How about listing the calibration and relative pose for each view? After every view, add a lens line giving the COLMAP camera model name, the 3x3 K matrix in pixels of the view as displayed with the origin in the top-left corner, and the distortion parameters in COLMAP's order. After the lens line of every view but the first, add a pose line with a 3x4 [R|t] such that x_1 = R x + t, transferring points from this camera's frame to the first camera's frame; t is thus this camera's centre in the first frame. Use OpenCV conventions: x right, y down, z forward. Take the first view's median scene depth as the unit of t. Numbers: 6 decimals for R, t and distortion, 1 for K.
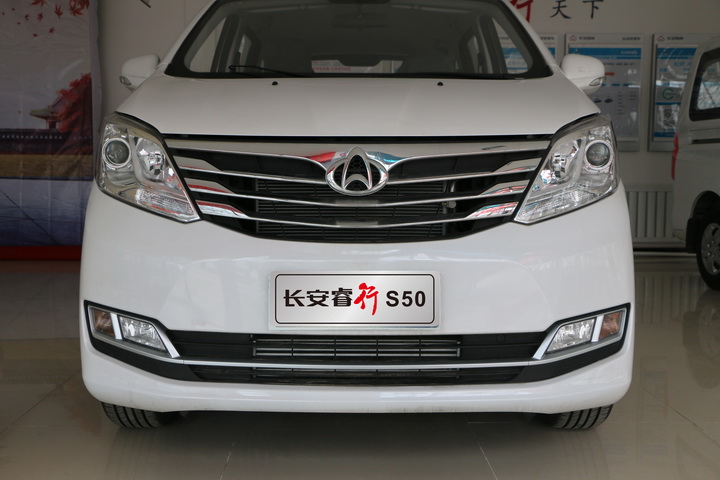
lens RADIAL K [[913.6, 0, 360.6], [0, 913.6, 277.2], [0, 0, 1]] dist [0.054029, -0.032597]
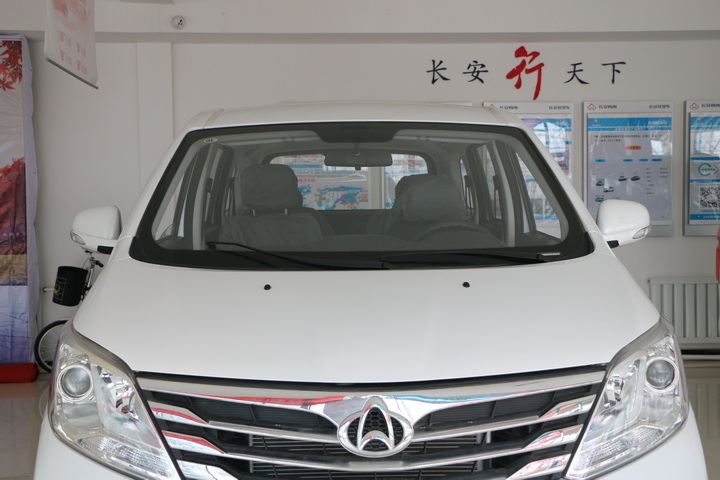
lens RADIAL K [[1066.6, 0, 359.7], [0, 1066.6, 239.3], [0, 0, 1]] dist [0.062965, 0.149017]
pose [[0.999445, -0.016243, 0.029079, -0.038409], [0.017693, 0.998575, -0.050338, -0.210444], [-0.028220, 0.050825, 0.998309, 0.033144]]
